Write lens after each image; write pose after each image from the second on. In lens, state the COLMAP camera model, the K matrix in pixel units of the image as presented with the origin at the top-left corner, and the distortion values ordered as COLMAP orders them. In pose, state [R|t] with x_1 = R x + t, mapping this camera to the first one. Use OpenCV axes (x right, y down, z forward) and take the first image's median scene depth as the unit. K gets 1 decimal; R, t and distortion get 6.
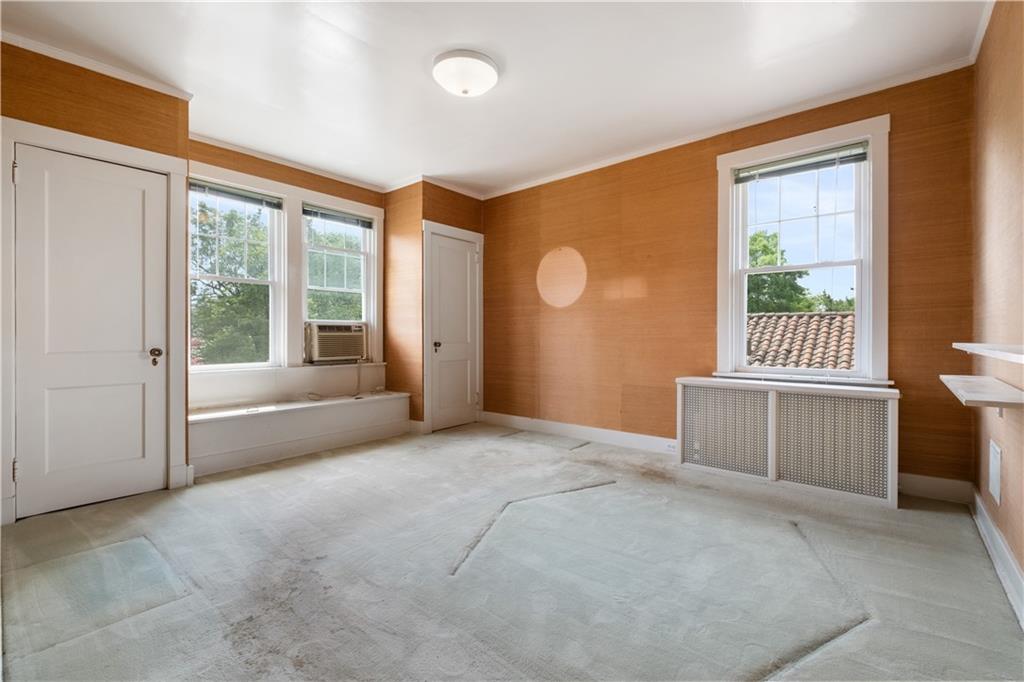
lens RADIAL K [[452.4, 0, 514.0], [0, 452.4, 335.3], [0, 0, 1]] dist [-0.002895, -0.000717]
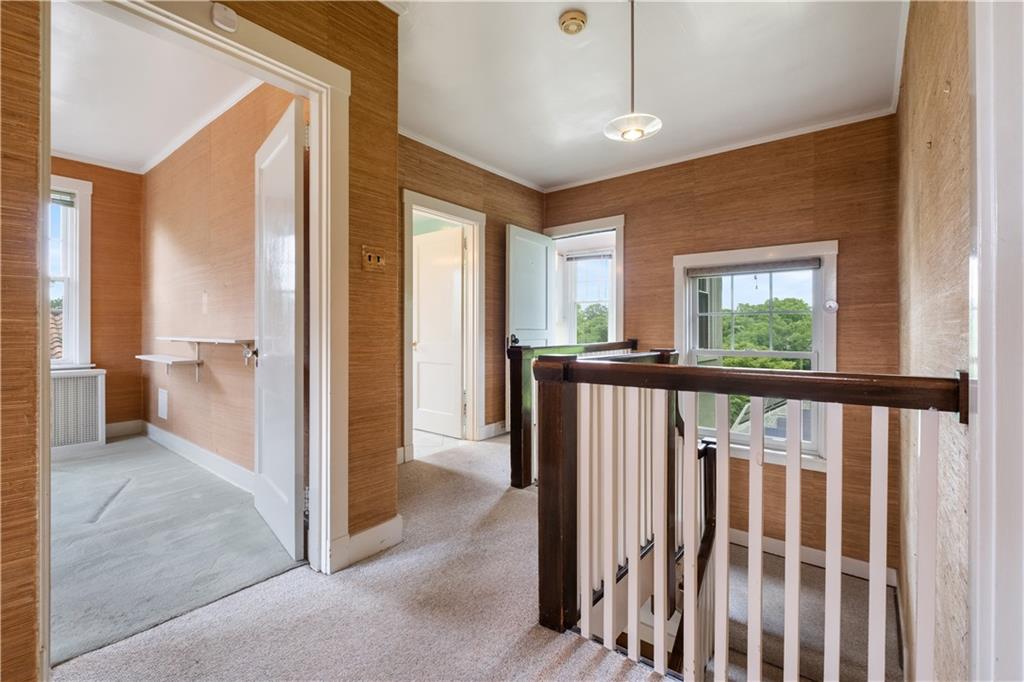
lens RADIAL K [[452.4, 0, 514.0], [0, 452.4, 335.3], [0, 0, 1]] dist [-0.002895, -0.000717]
pose [[-0.026402, -0.005250, 0.999638, -0.727139], [-0.001099, 0.999986, 0.005223, -0.001720], [-0.999651, -0.000961, -0.026408, -0.361315]]
